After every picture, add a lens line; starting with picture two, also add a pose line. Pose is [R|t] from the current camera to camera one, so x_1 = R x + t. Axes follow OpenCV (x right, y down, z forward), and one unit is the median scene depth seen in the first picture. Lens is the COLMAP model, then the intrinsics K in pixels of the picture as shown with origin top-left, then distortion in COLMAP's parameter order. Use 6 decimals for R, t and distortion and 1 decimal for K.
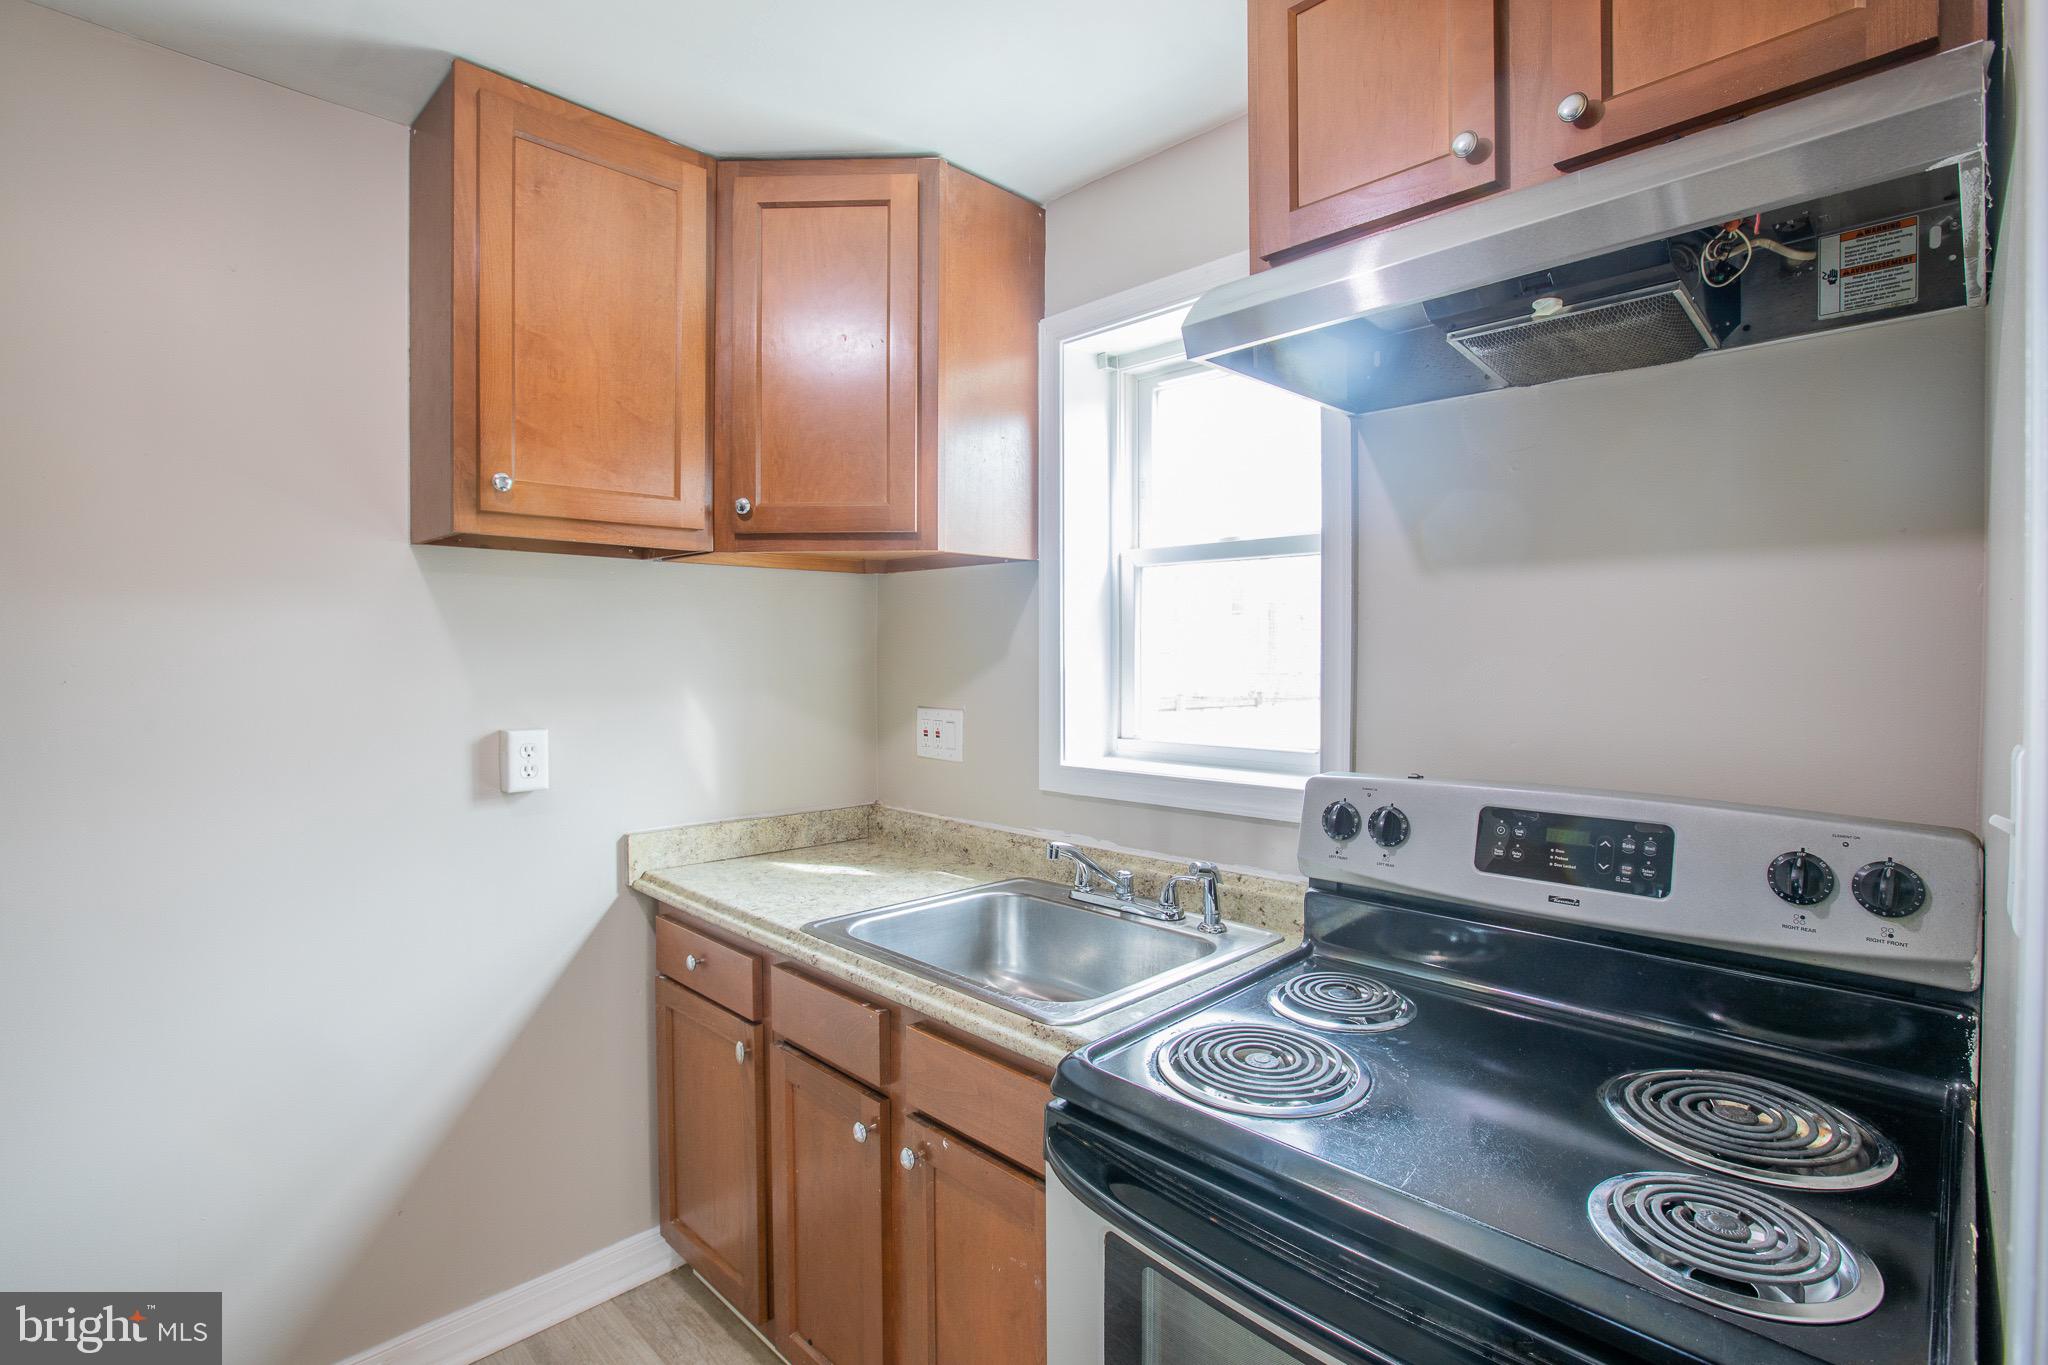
lens RADIAL K [[966.9, 0, 1028.9], [0, 966.9, 677.5], [0, 0, 1]] dist [-0.050195, 0.018500]
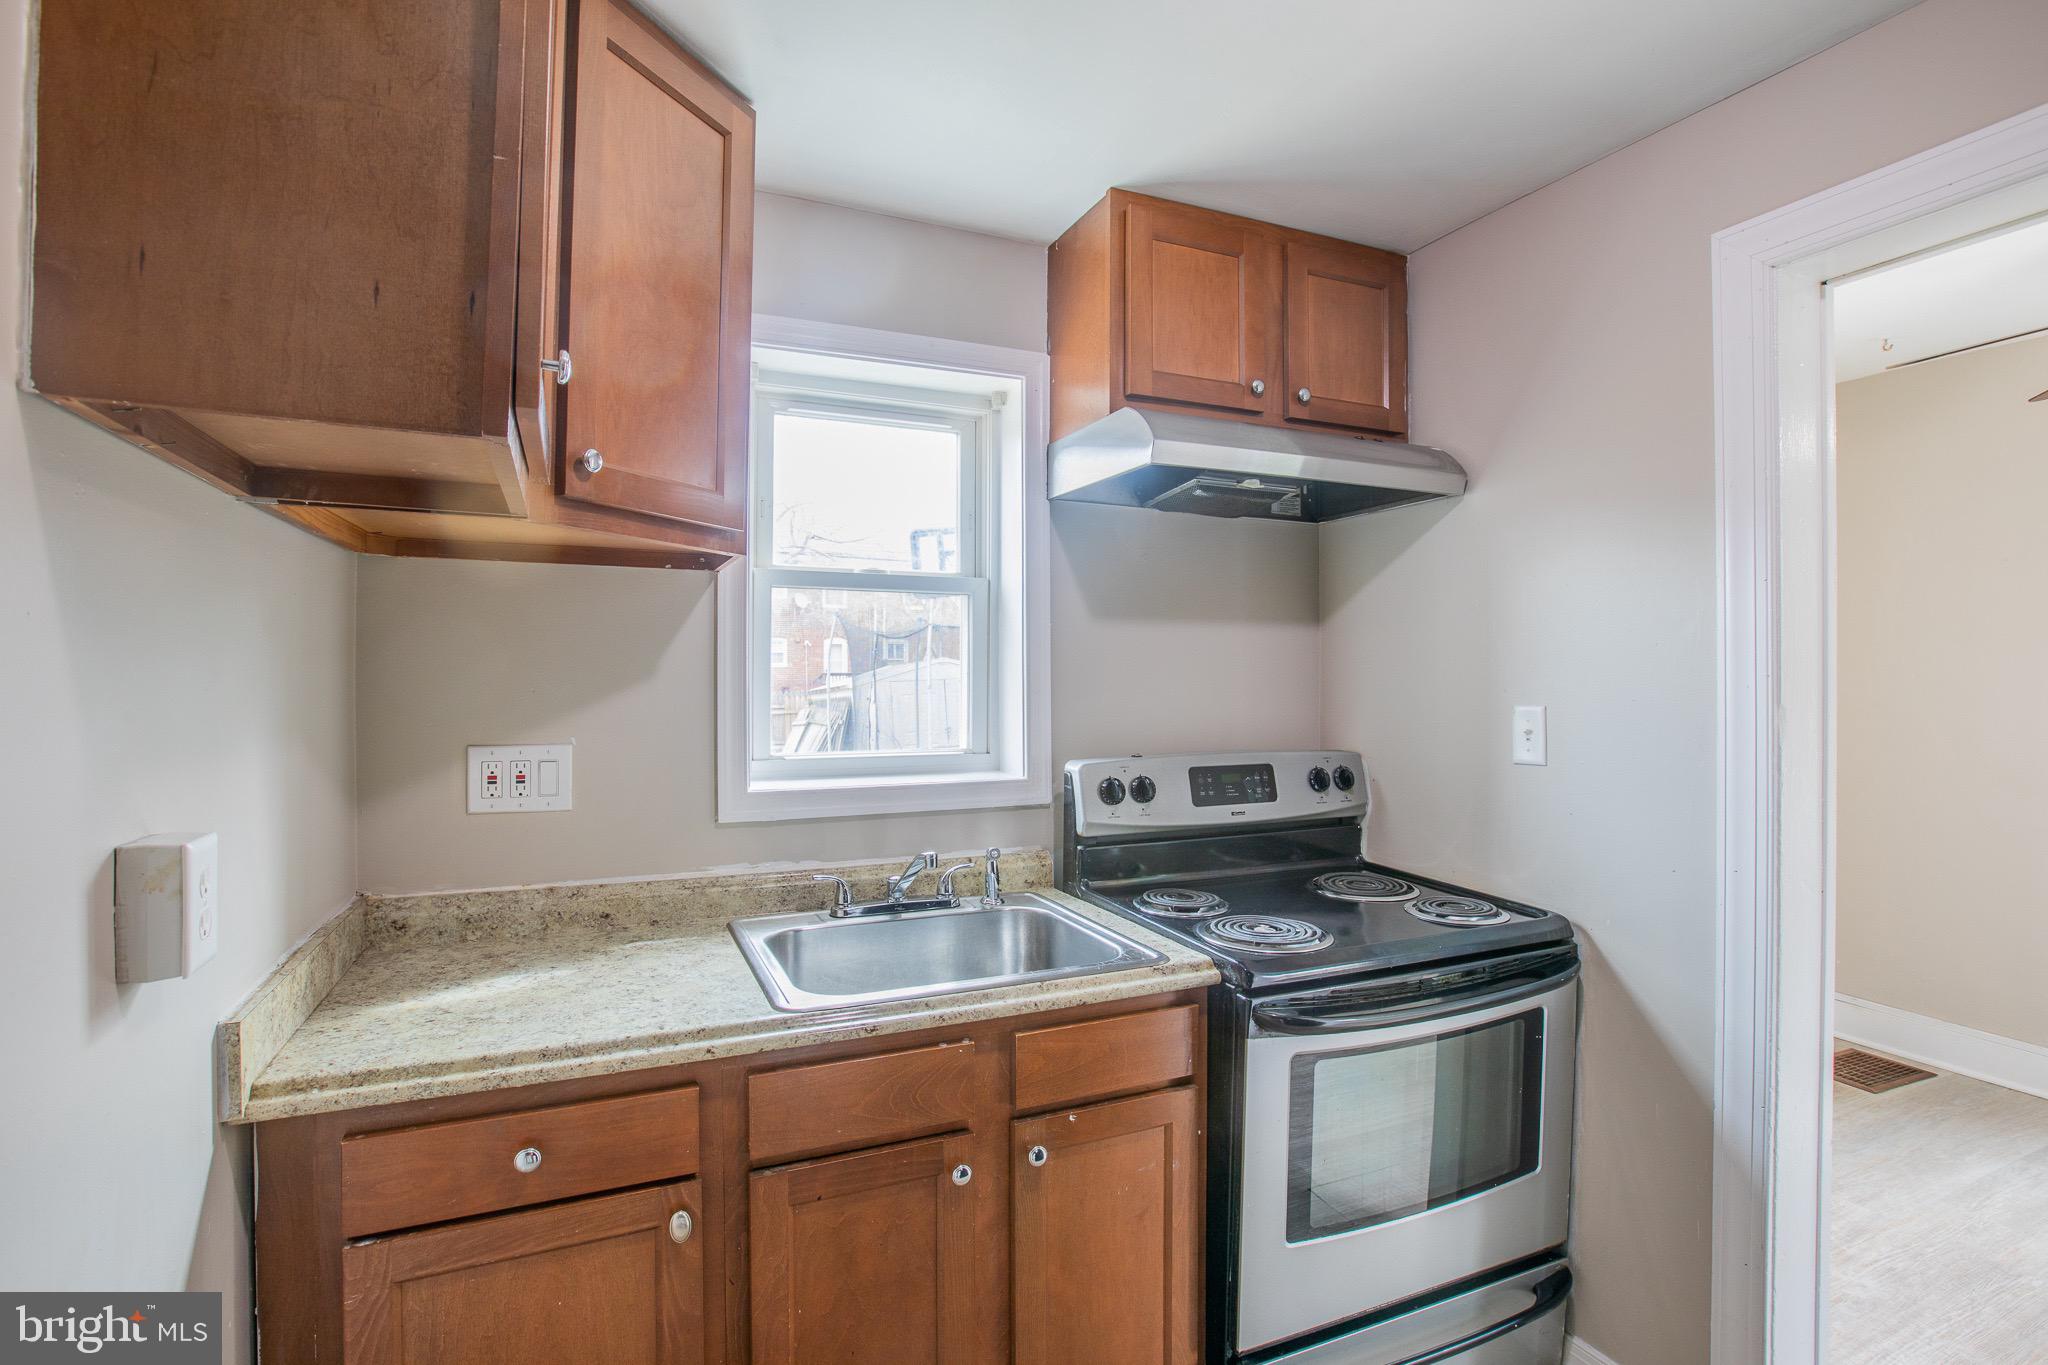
lens RADIAL K [[966.9, 0, 1026.5], [0, 966.9, 674.0], [0, 0, 1]] dist [-0.050195, 0.018500]
pose [[0.361044, -0.001283, 0.932548, -0.854001], [0.016932, 0.999843, -0.005180, -0.016636], [-0.932395, 0.017660, 0.361009, 0.476672]]
